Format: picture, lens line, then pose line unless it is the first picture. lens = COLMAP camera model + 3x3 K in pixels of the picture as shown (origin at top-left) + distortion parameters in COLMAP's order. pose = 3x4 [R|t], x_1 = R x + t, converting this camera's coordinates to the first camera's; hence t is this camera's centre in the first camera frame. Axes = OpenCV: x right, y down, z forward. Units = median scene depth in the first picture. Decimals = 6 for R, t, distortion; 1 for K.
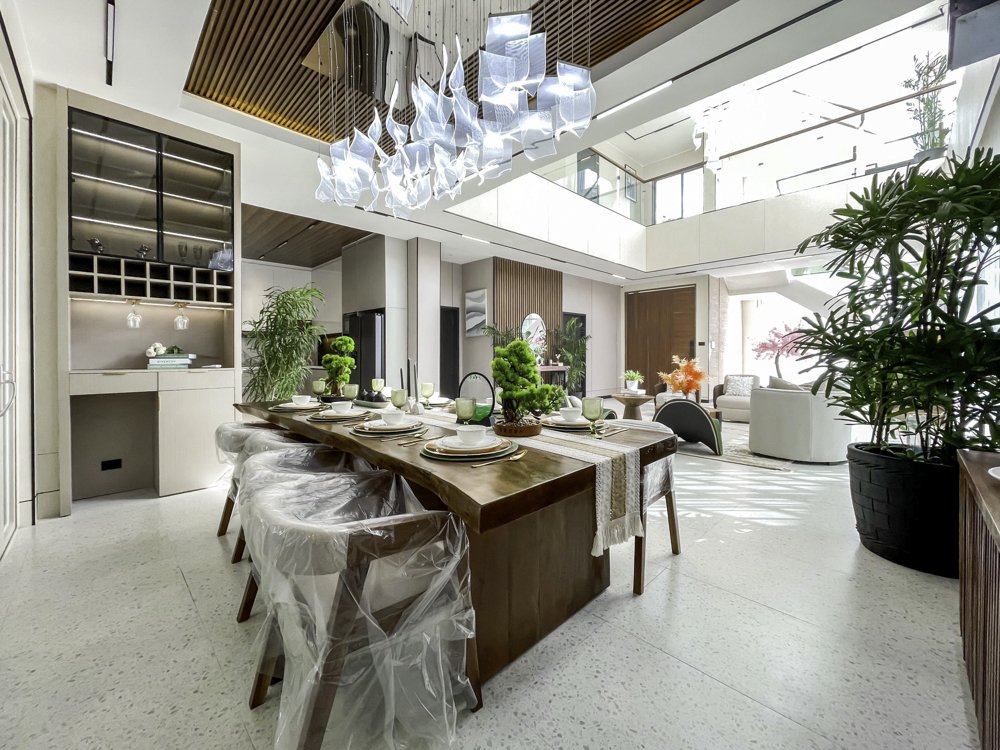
lens RADIAL K [[407.3, 0, 507.4], [0, 407.3, 357.2], [0, 0, 1]] dist [-0.001927, -0.000282]
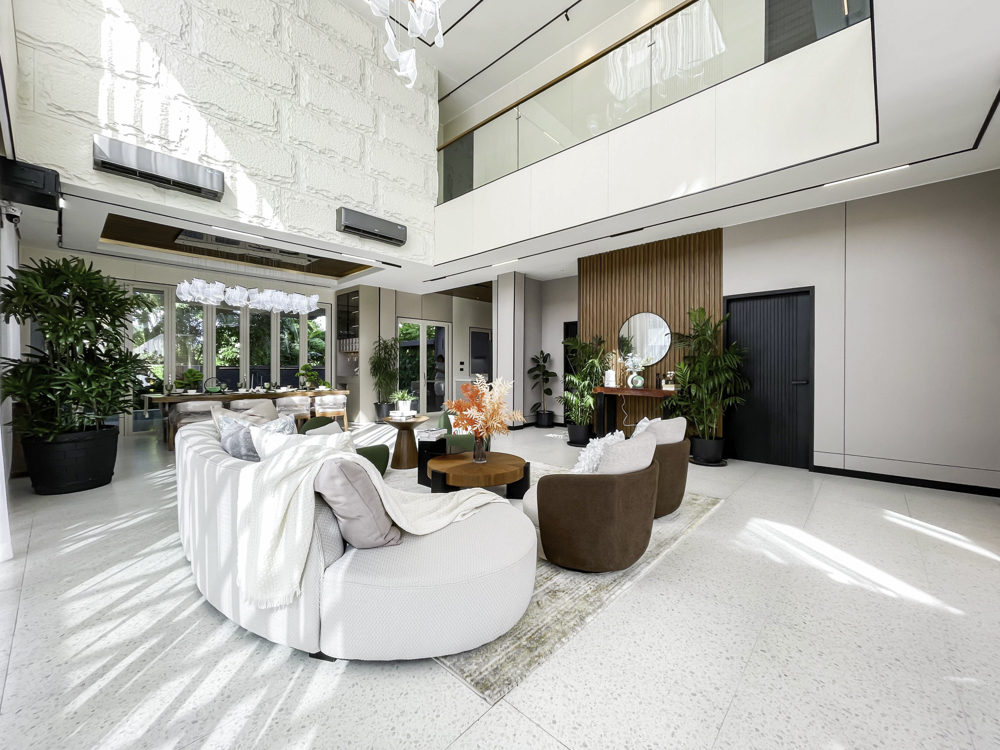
lens RADIAL K [[401.9, 0, 500.0], [0, 401.9, 375.0], [0, 0, 1]] dist [0.000702, -0.000015]
pose [[0.039478, 0.011875, -0.999150, 0.787434], [-0.006952, 0.999908, 0.011609, -0.006368], [0.999196, 0.006488, 0.039557, 0.760770]]
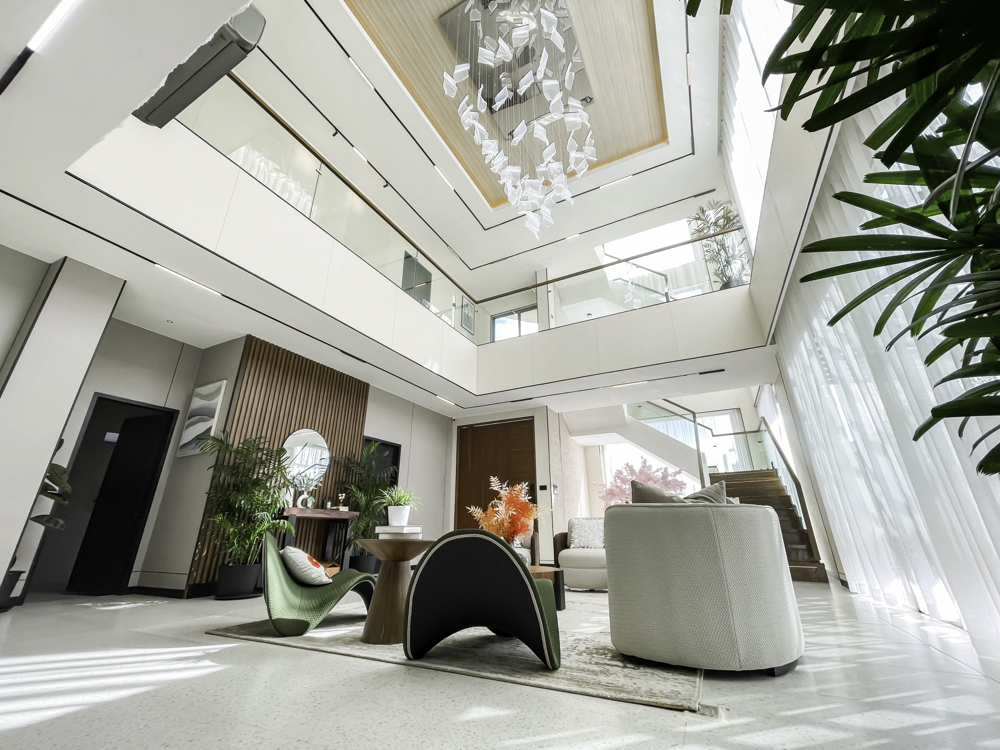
lens RADIAL K [[401.9, 0, 500.0], [0, 401.9, 375.0], [0, 0, 1]] dist [0.000702, -0.000015]
pose [[0.951902, 0.104400, 0.288068, 0.171250], [0.008254, 0.931084, -0.364713, 0.058215], [-0.306292, 0.349548, 0.885438, 0.292141]]
